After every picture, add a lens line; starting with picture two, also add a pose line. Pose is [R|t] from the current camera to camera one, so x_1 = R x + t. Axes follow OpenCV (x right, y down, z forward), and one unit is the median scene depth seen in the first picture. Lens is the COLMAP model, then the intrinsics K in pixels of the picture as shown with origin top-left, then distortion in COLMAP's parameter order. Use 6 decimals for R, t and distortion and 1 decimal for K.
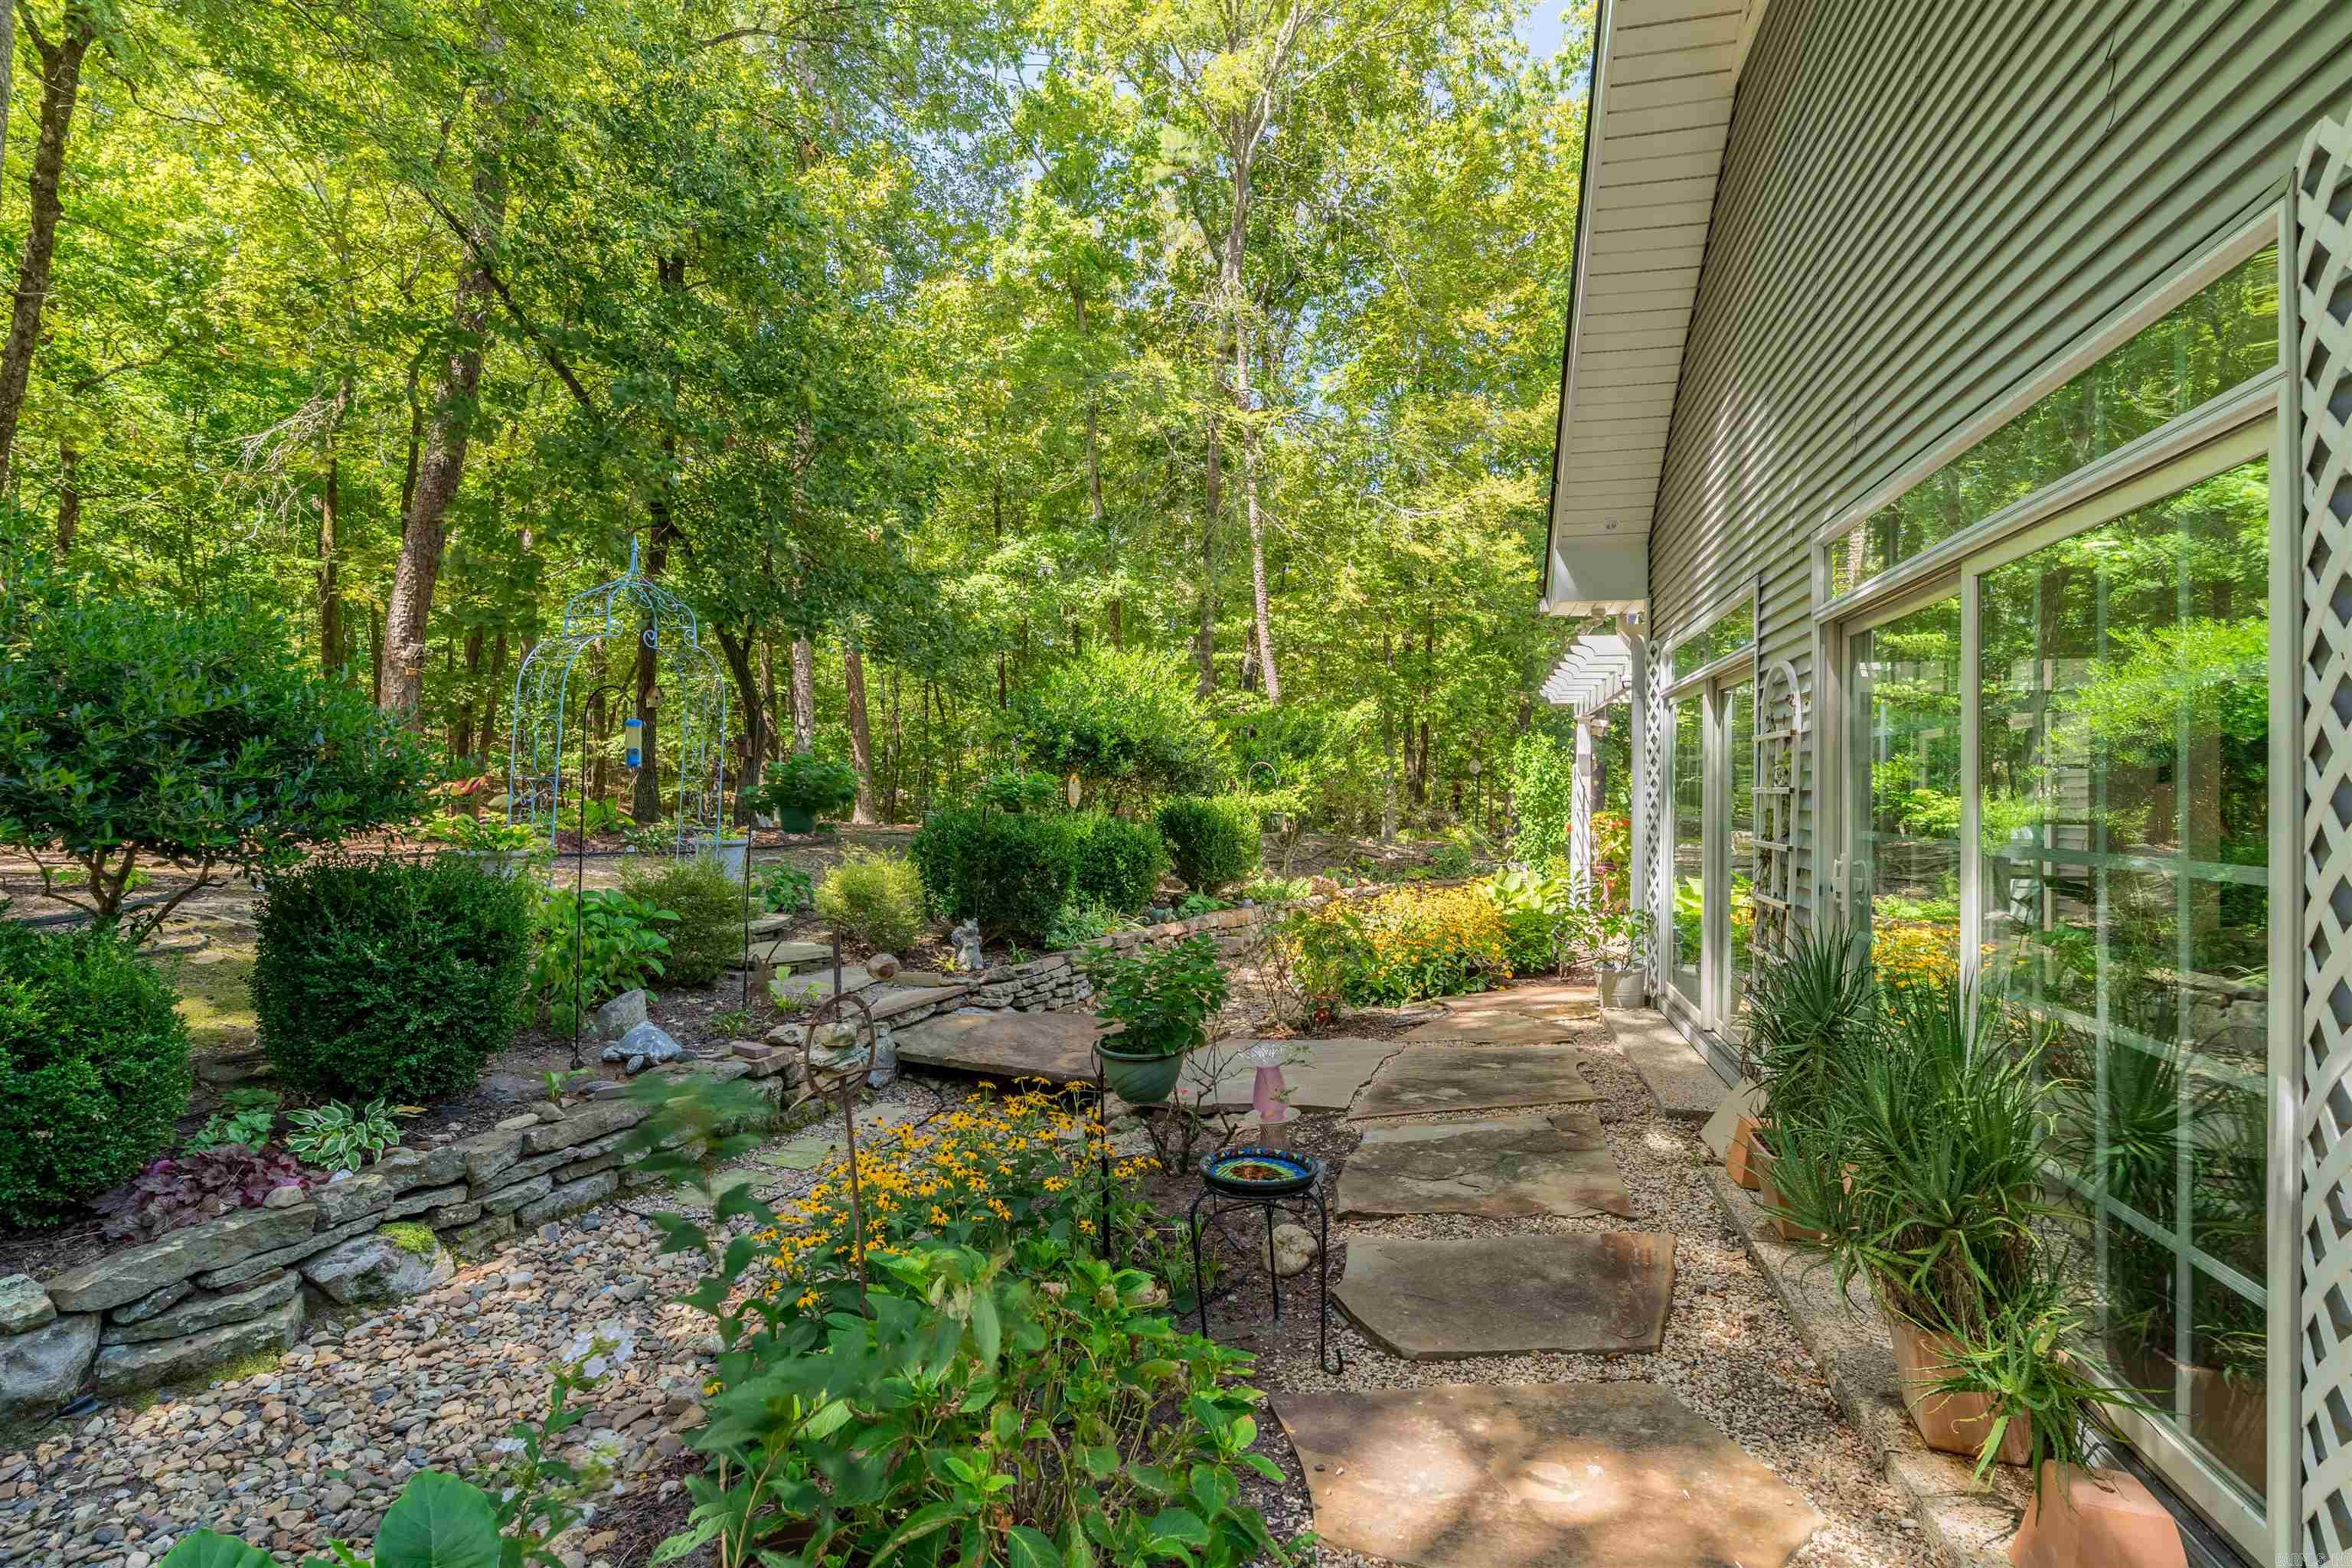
lens RADIAL K [[1083.5, 0, 1162.7], [0, 1083.5, 775.8], [0, 0, 1]] dist [-0.001285, 0.000723]
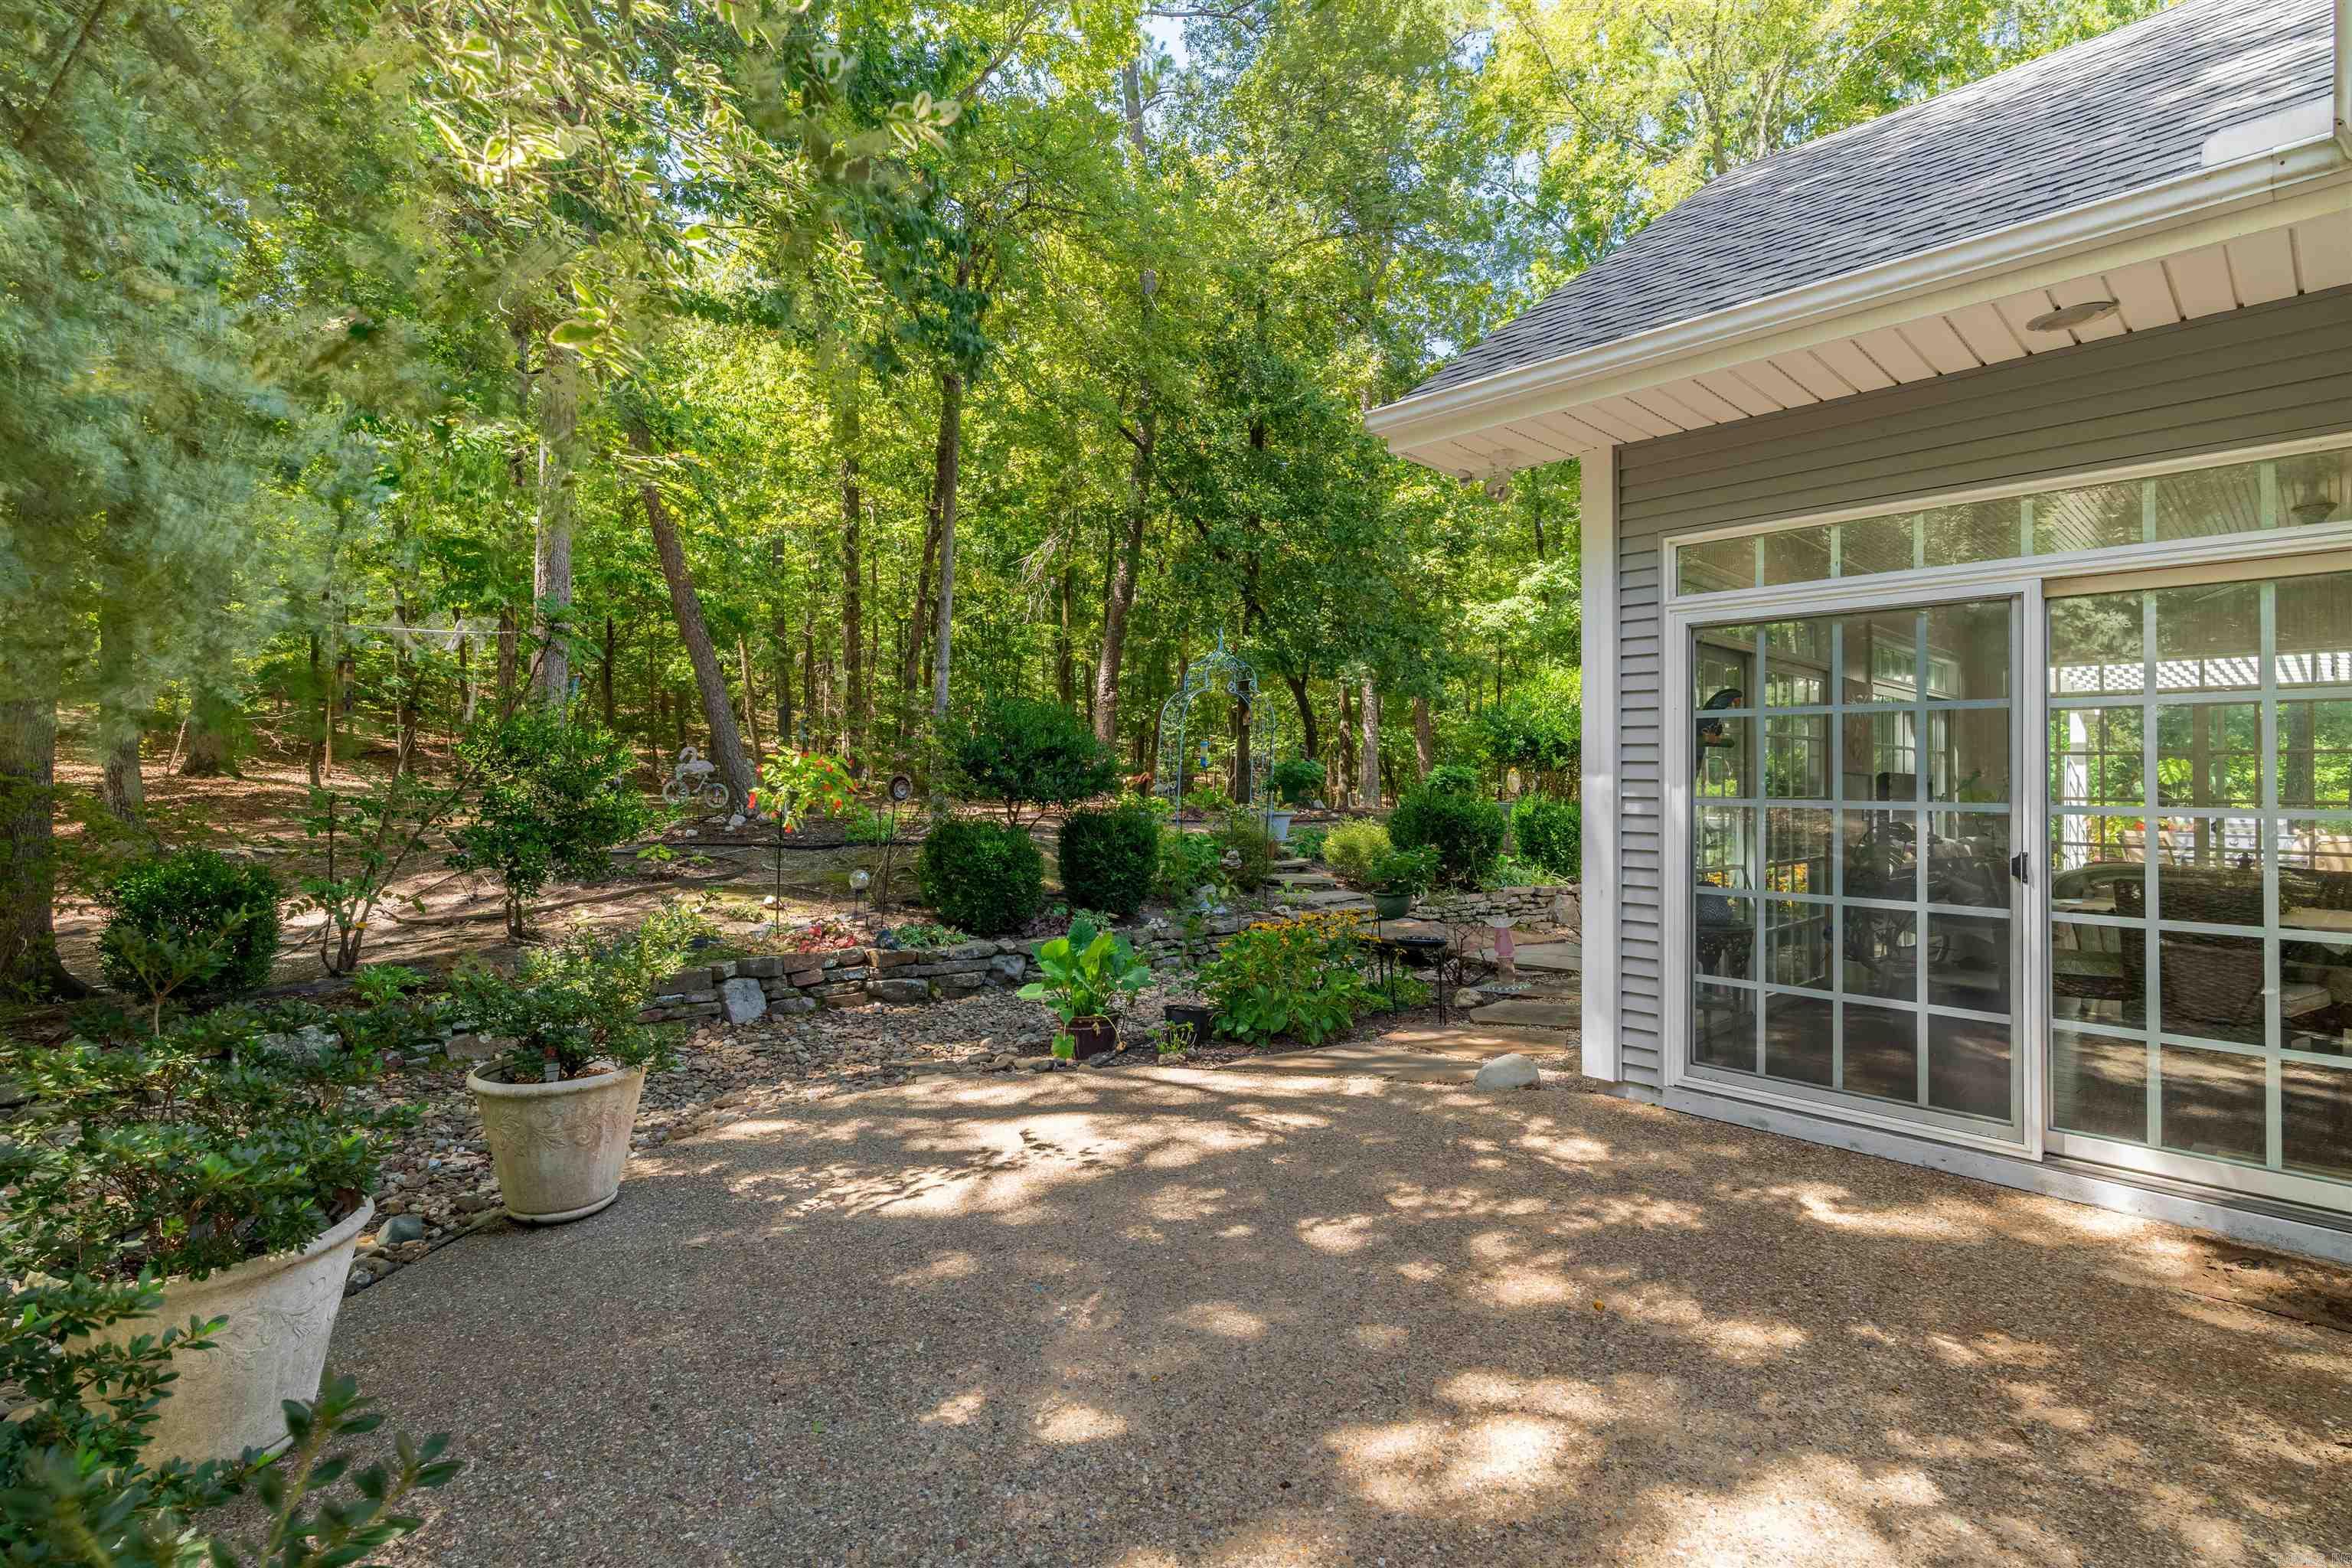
lens RADIAL K [[1083.5, 0, 1177.8], [0, 1083.5, 778.3], [0, 0, 1]] dist [-0.001285, 0.000723]
pose [[0.856577, -0.003693, -0.516005, 0.273256], [0.006382, 0.999974, 0.003437, 0.003723], [0.515979, -0.006237, 0.856579, -0.401683]]
